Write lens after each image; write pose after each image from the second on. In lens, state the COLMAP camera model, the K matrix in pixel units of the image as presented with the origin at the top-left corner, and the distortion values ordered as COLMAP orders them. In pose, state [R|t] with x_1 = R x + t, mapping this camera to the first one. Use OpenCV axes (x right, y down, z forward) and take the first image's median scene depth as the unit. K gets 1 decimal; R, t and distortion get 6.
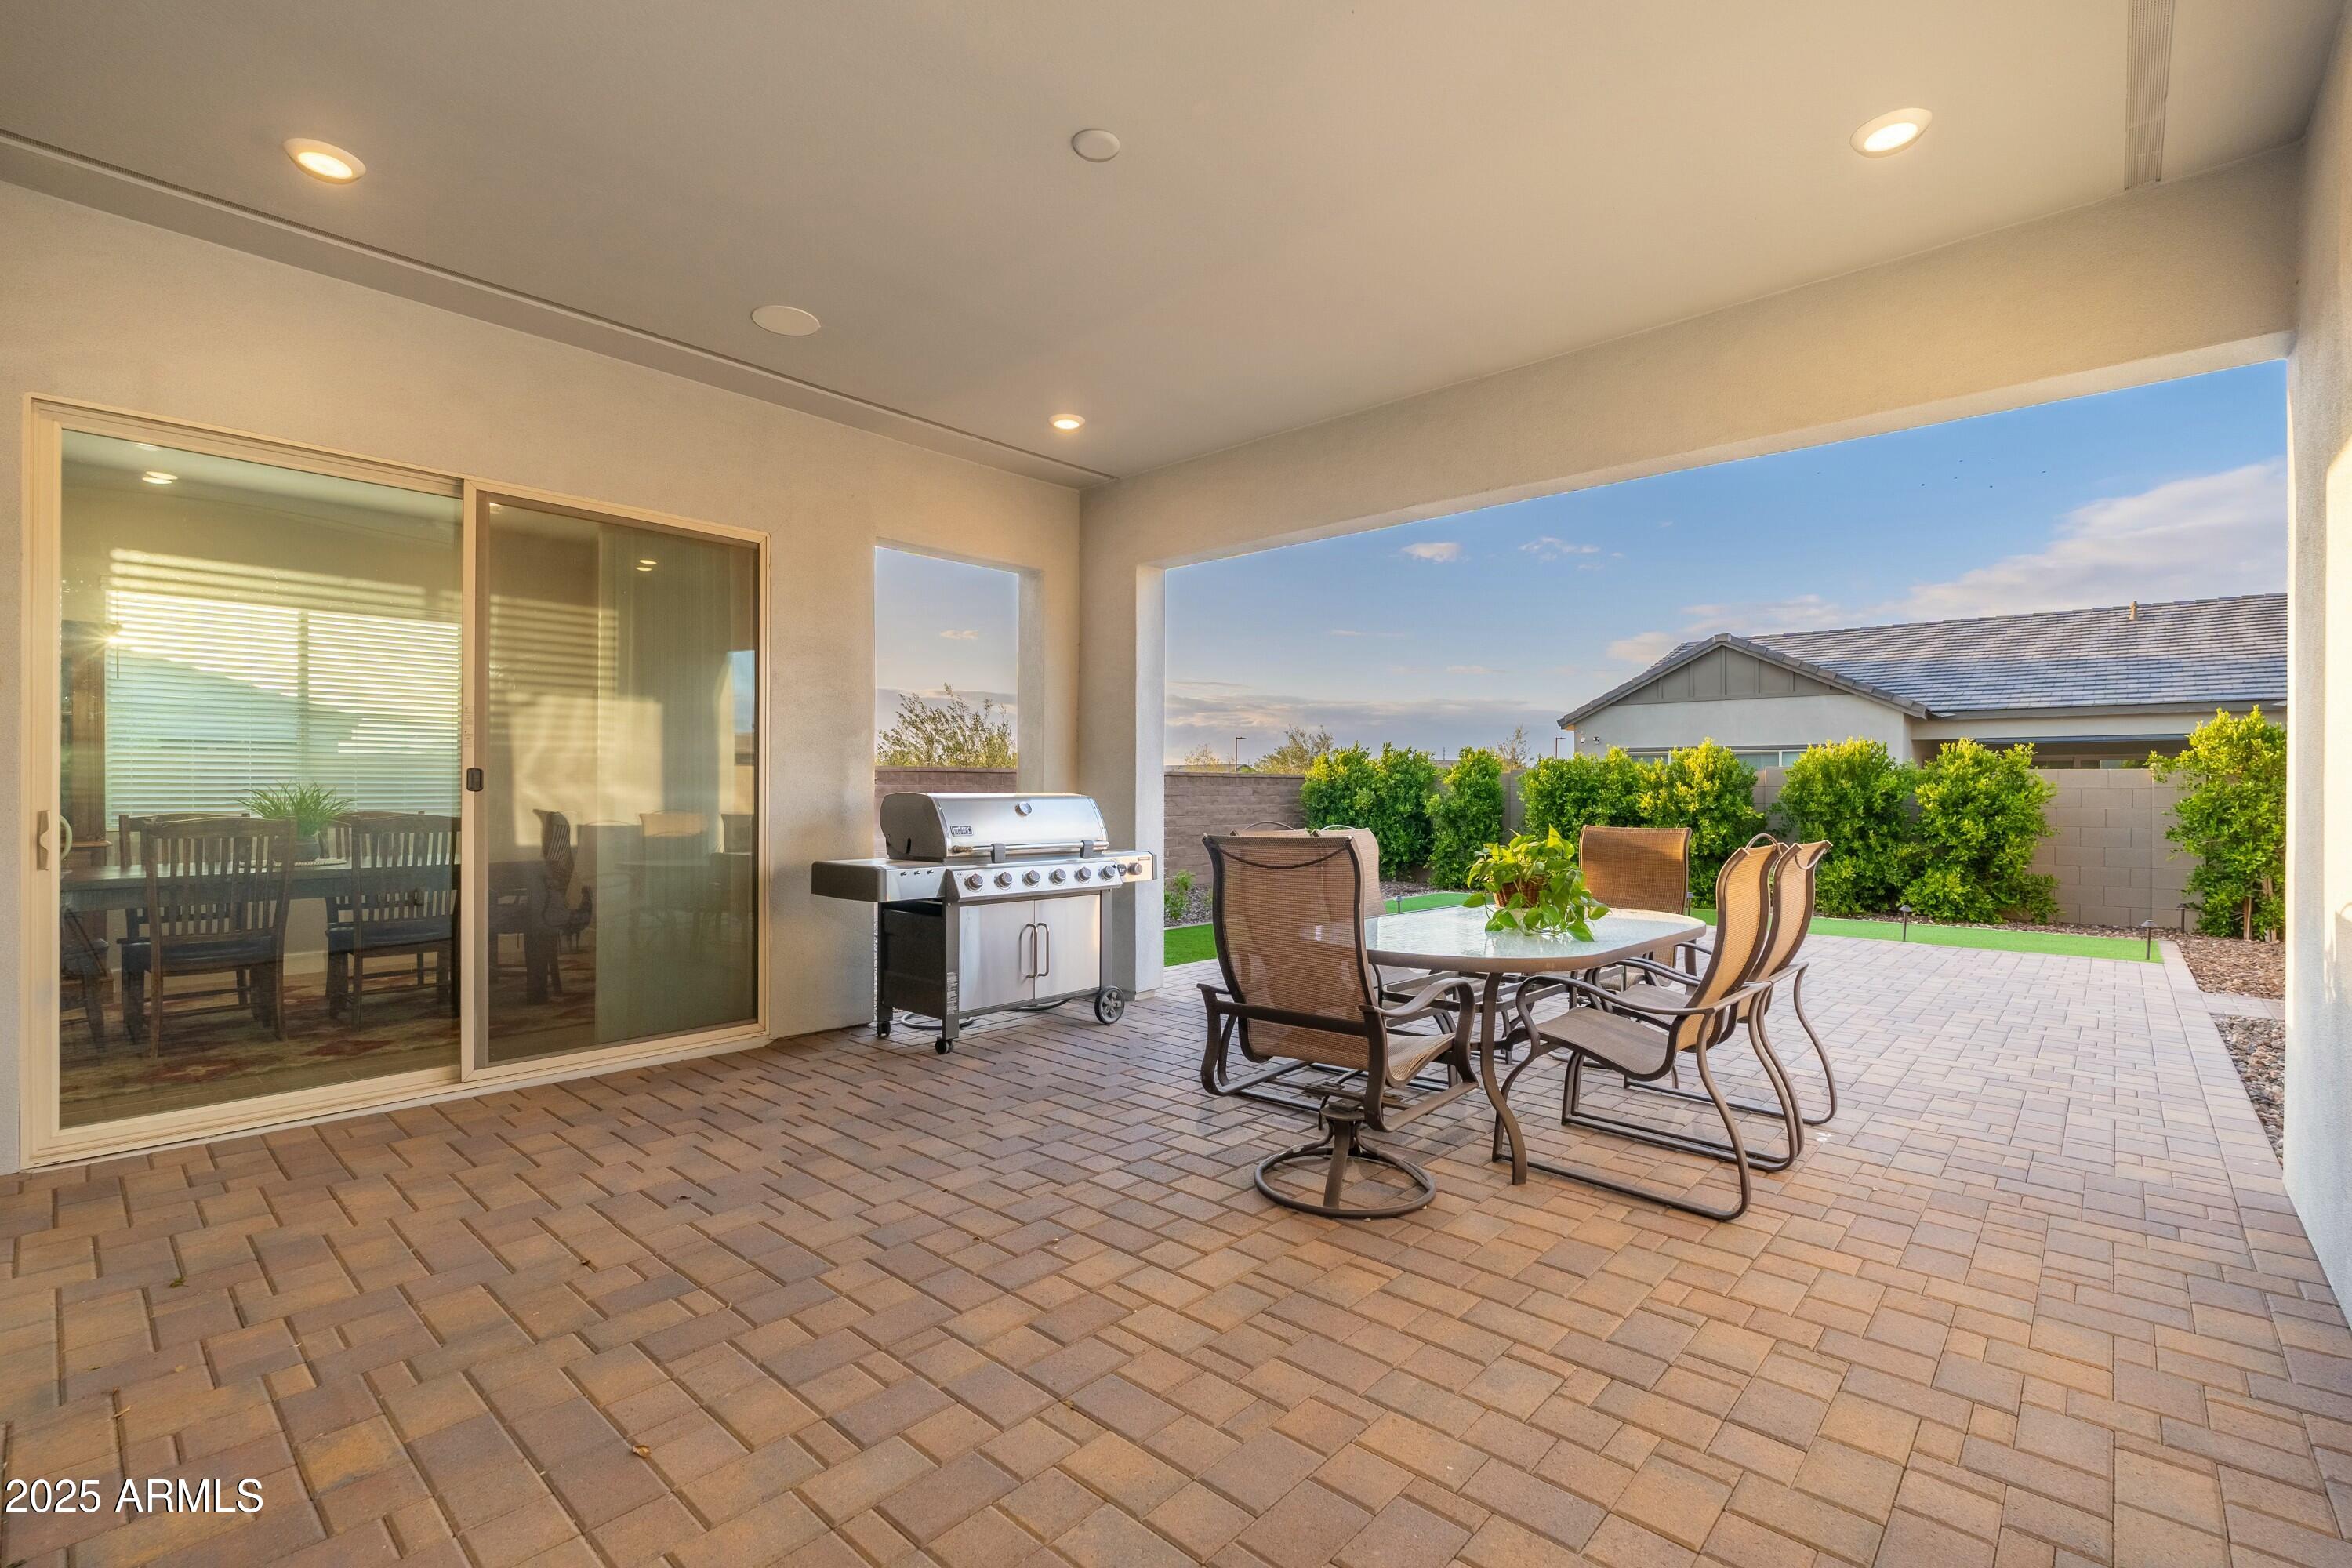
lens RADIAL K [[1044.6, 0, 1173.3], [0, 1044.6, 791.5], [0, 0, 1]] dist [0.000120, 0.000164]
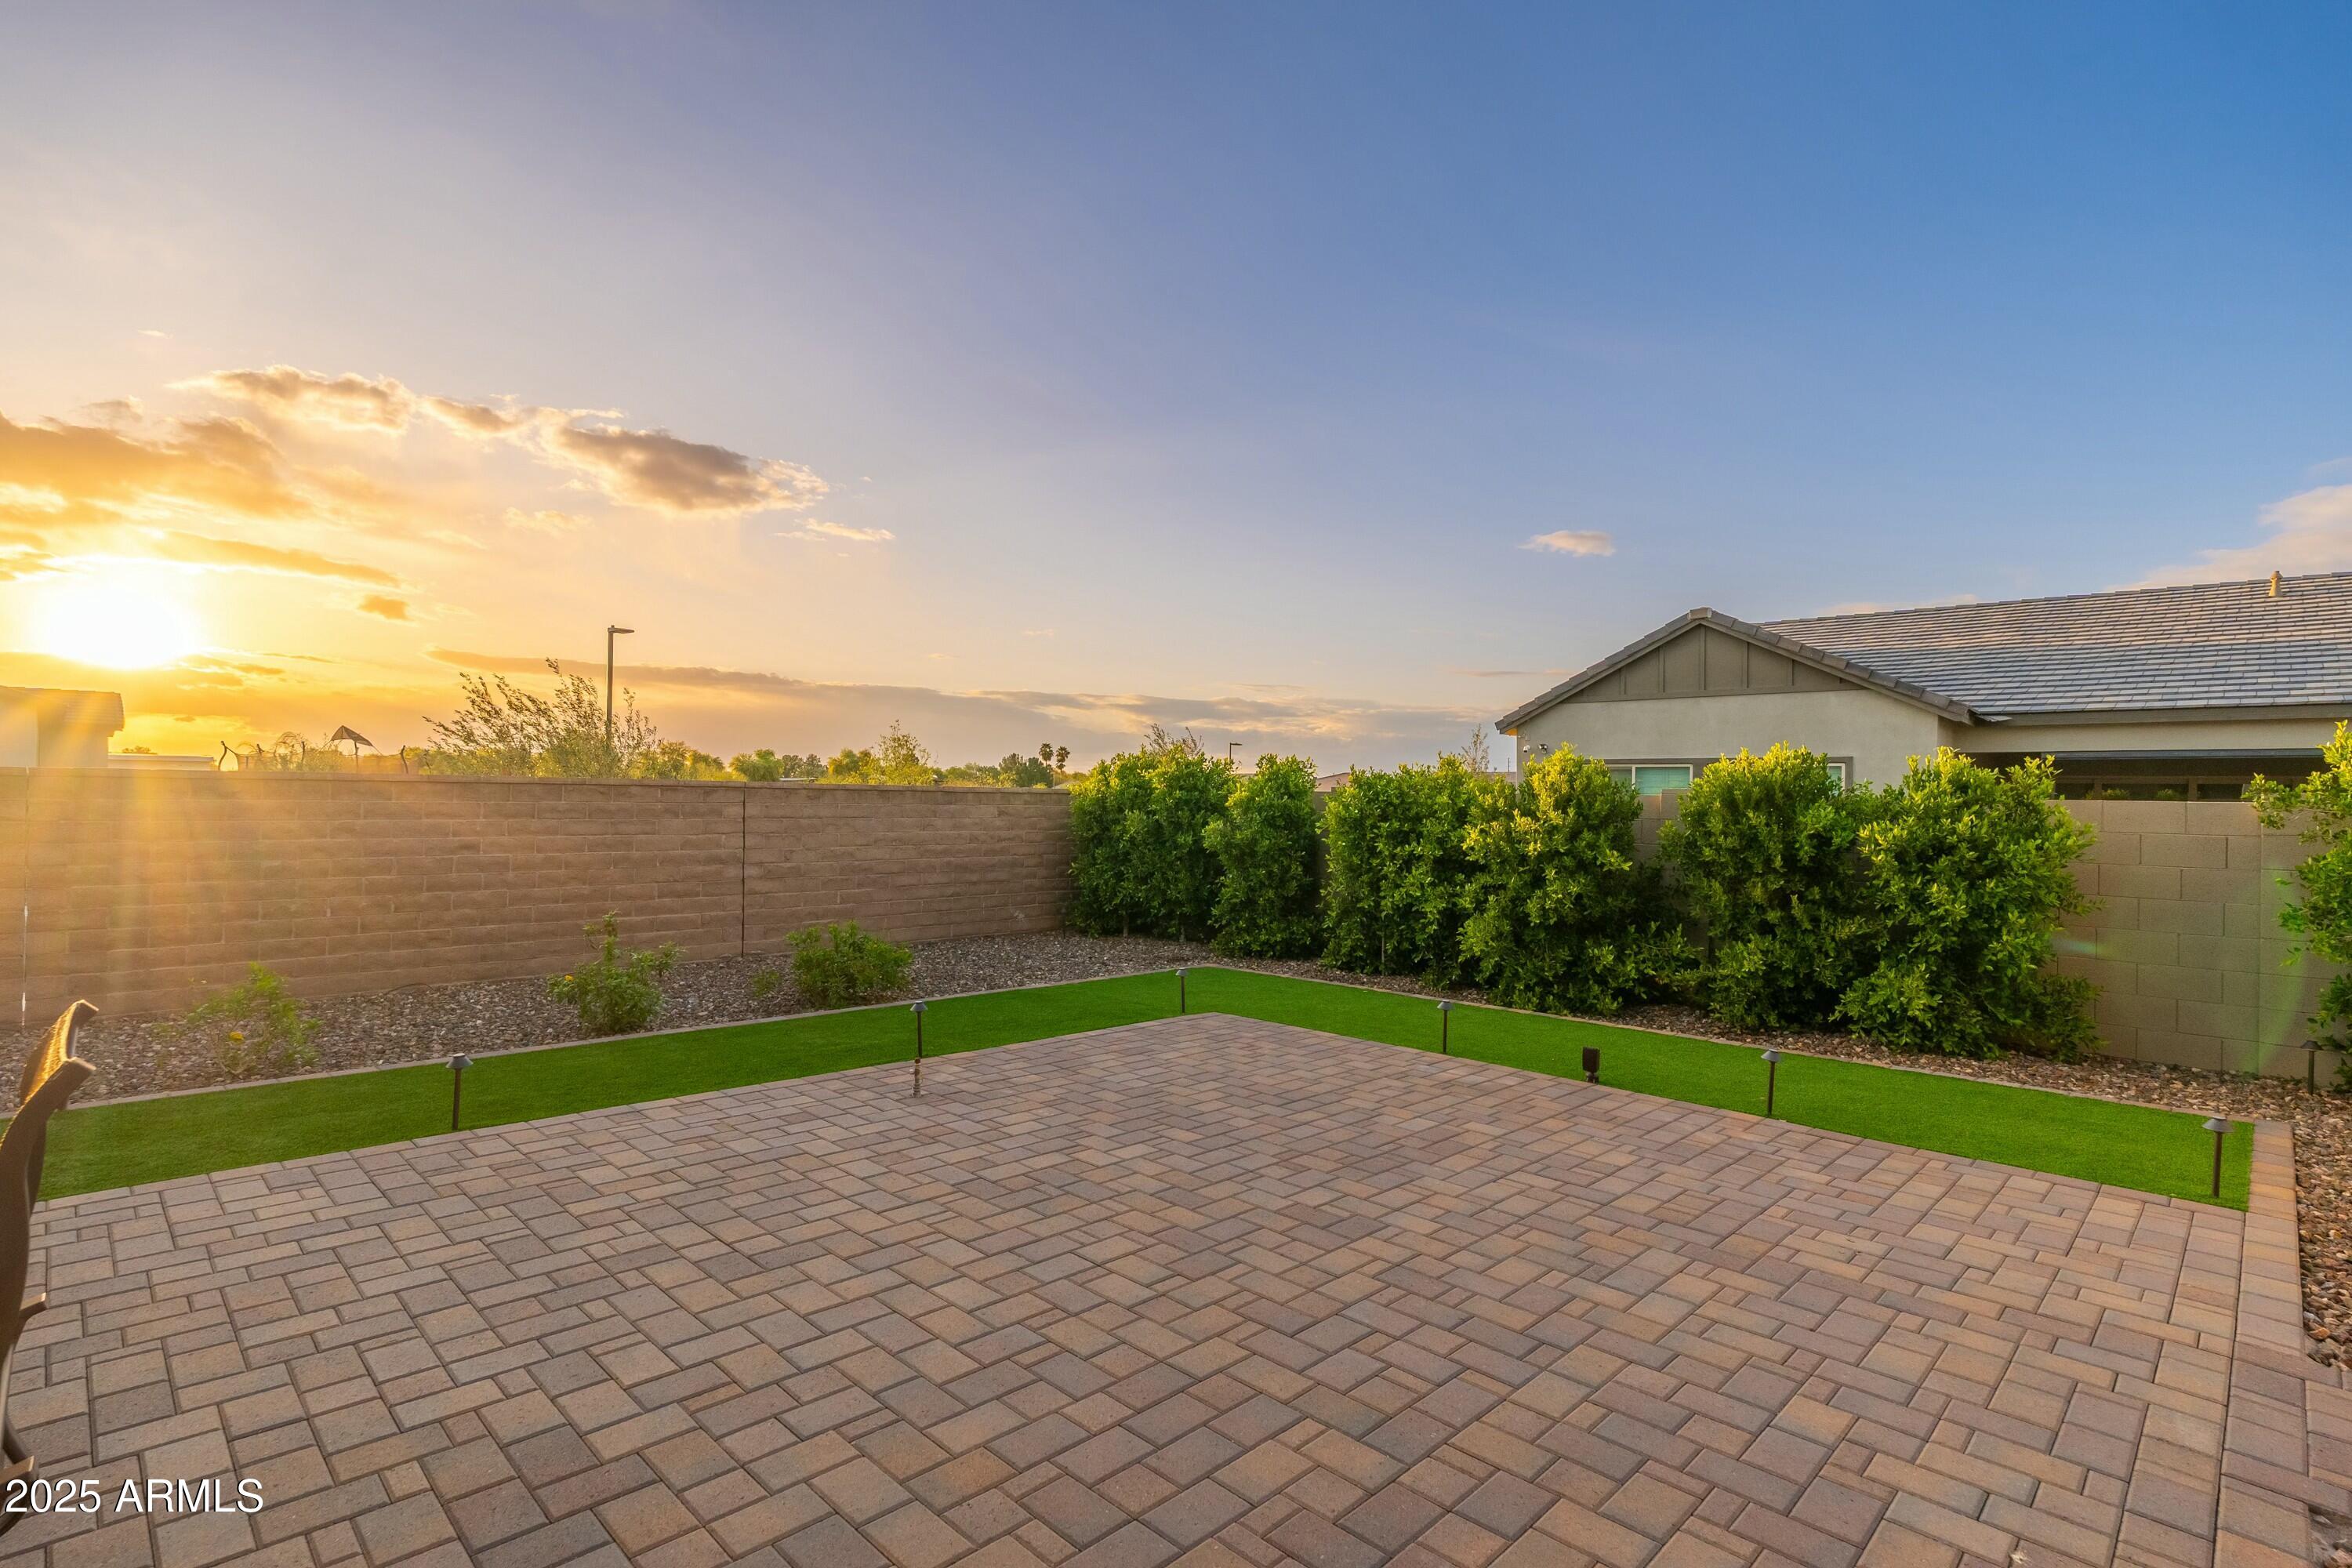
lens RADIAL K [[1130.3, 0, 1170.6], [0, 1130.3, 791.6], [0, 0, 1]] dist [-0.000297, -0.000915]
pose [[0.998962, 0.013936, -0.043365, 0.306403], [-0.014351, 0.999854, -0.009280, -0.011429], [0.043229, 0.009893, 0.999016, 0.295518]]
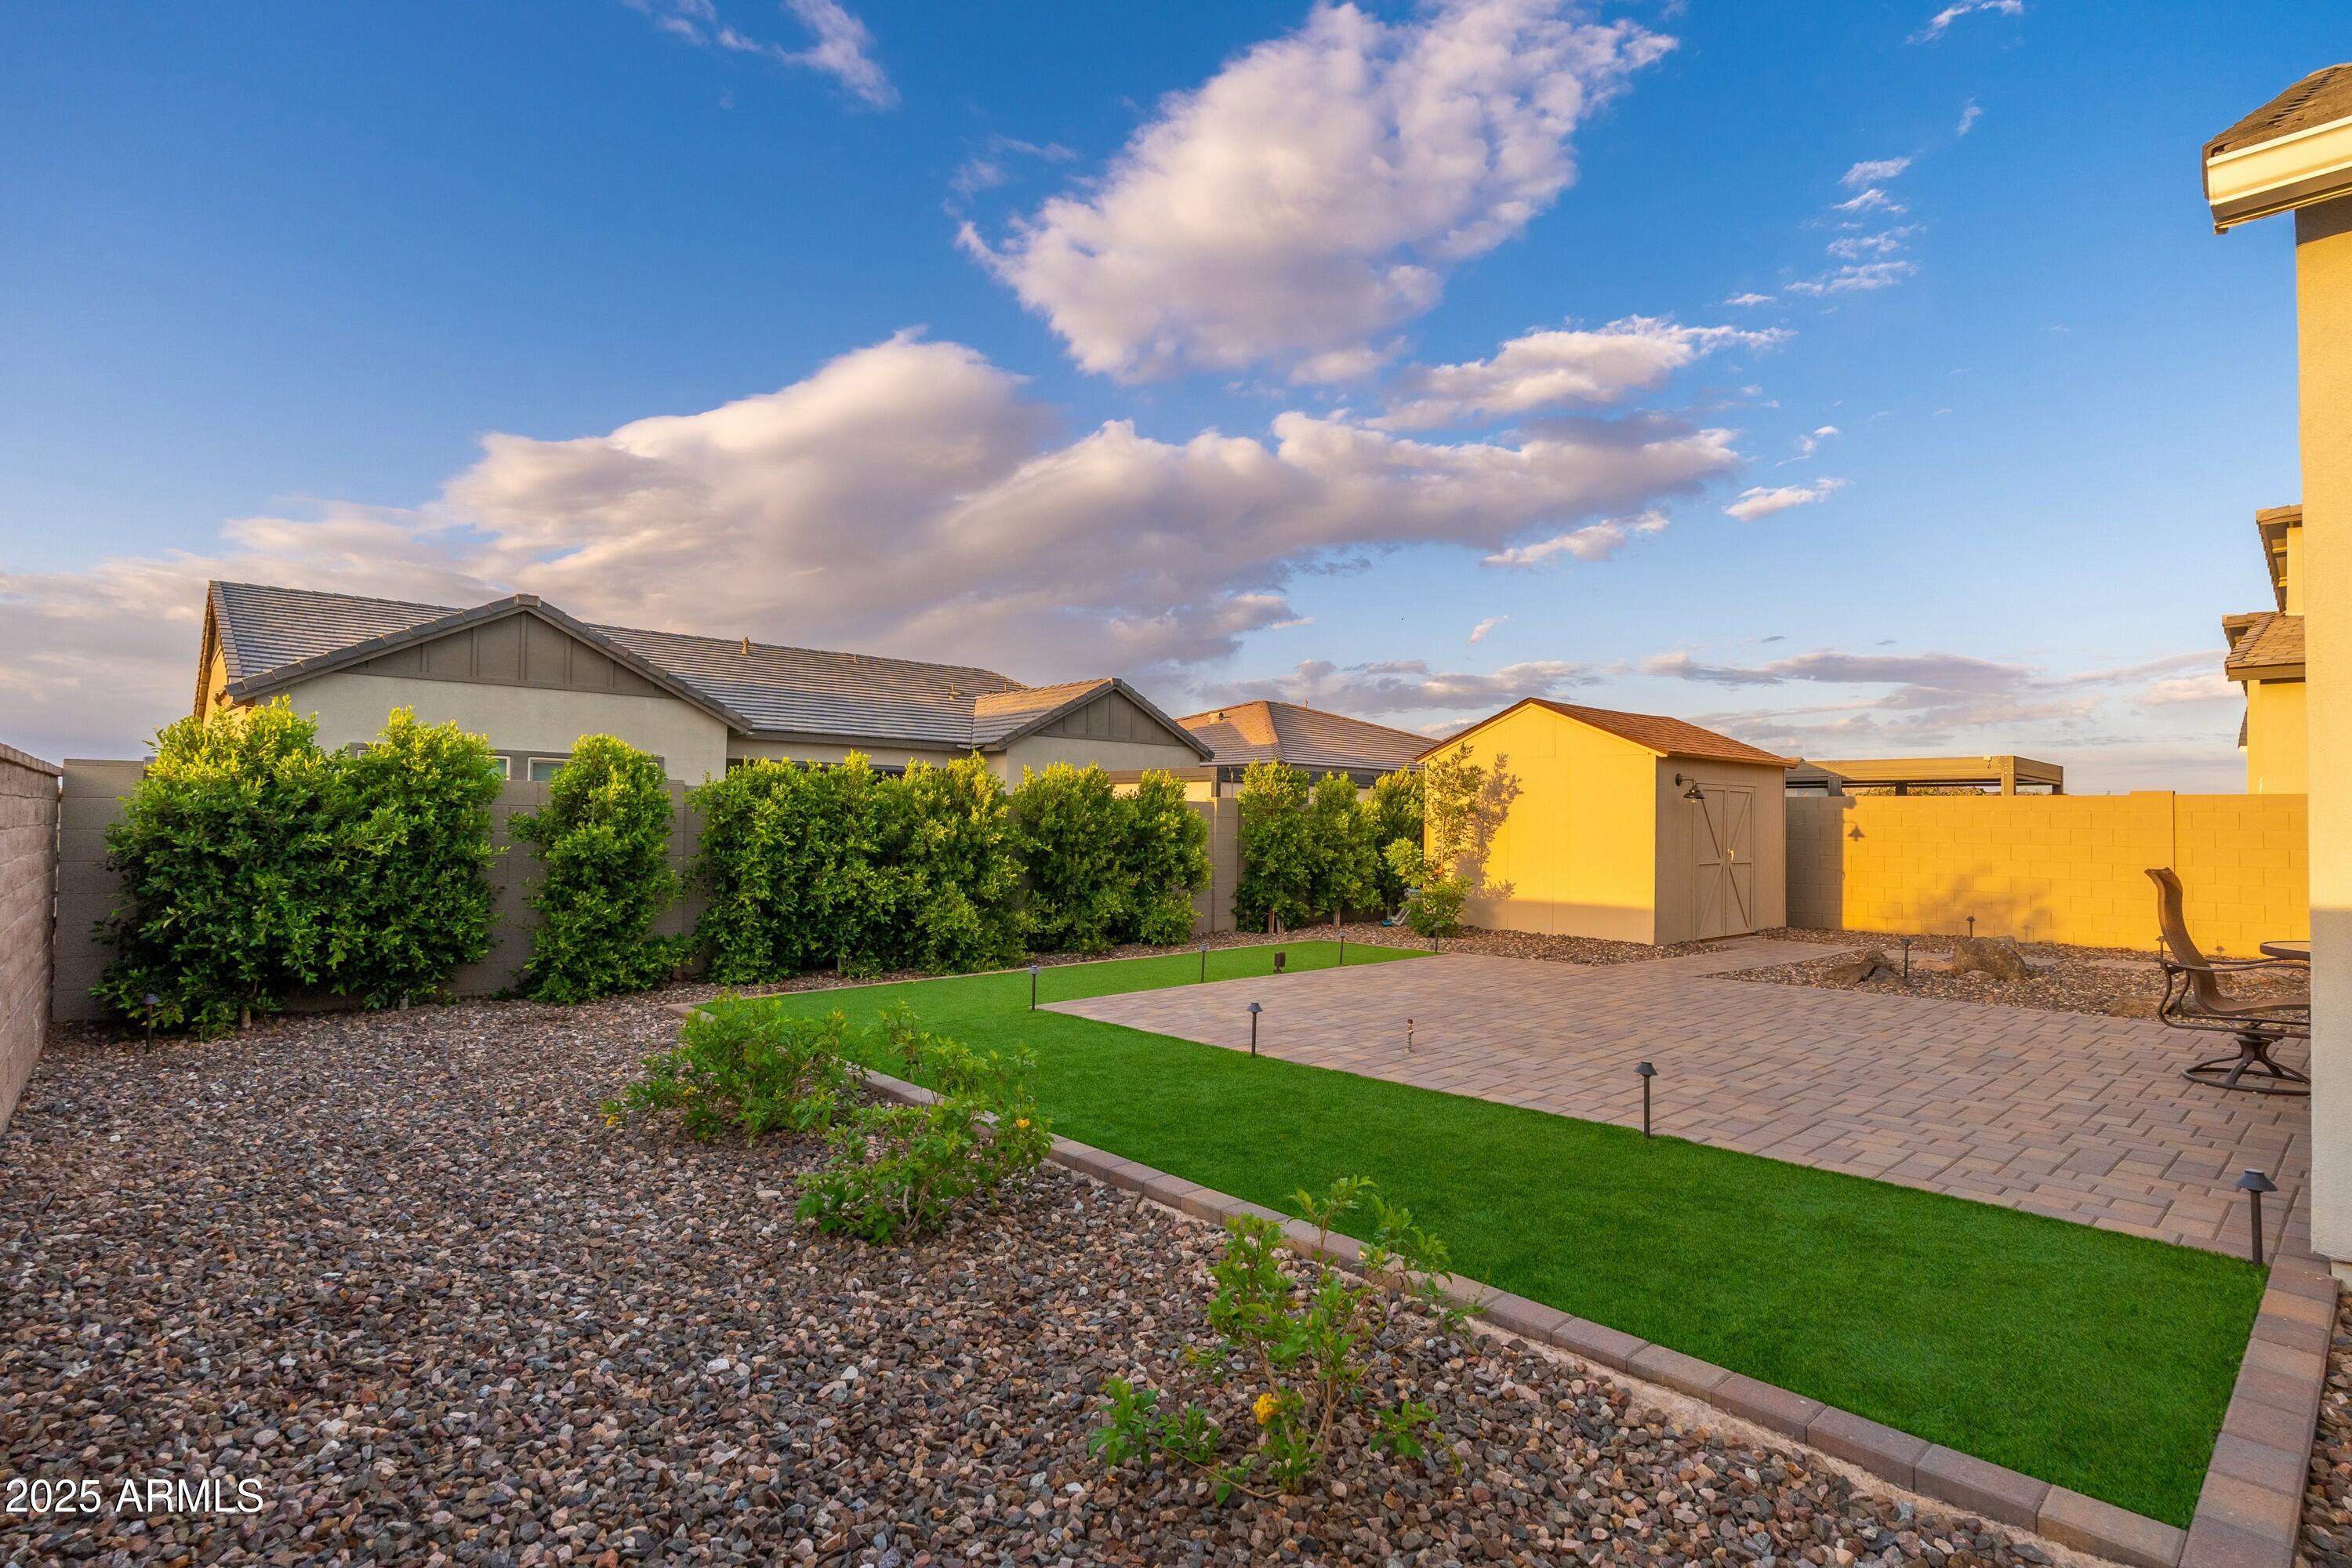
lens RADIAL K [[1130.3, 0, 1170.6], [0, 1130.3, 791.6], [0, 0, 1]] dist [-0.000297, -0.000915]
pose [[0.100334, 0.031655, 0.994450, -0.348770], [-0.014547, 0.999434, -0.030346, 0.004557], [-0.994847, -0.011421, 0.100737, 0.786641]]
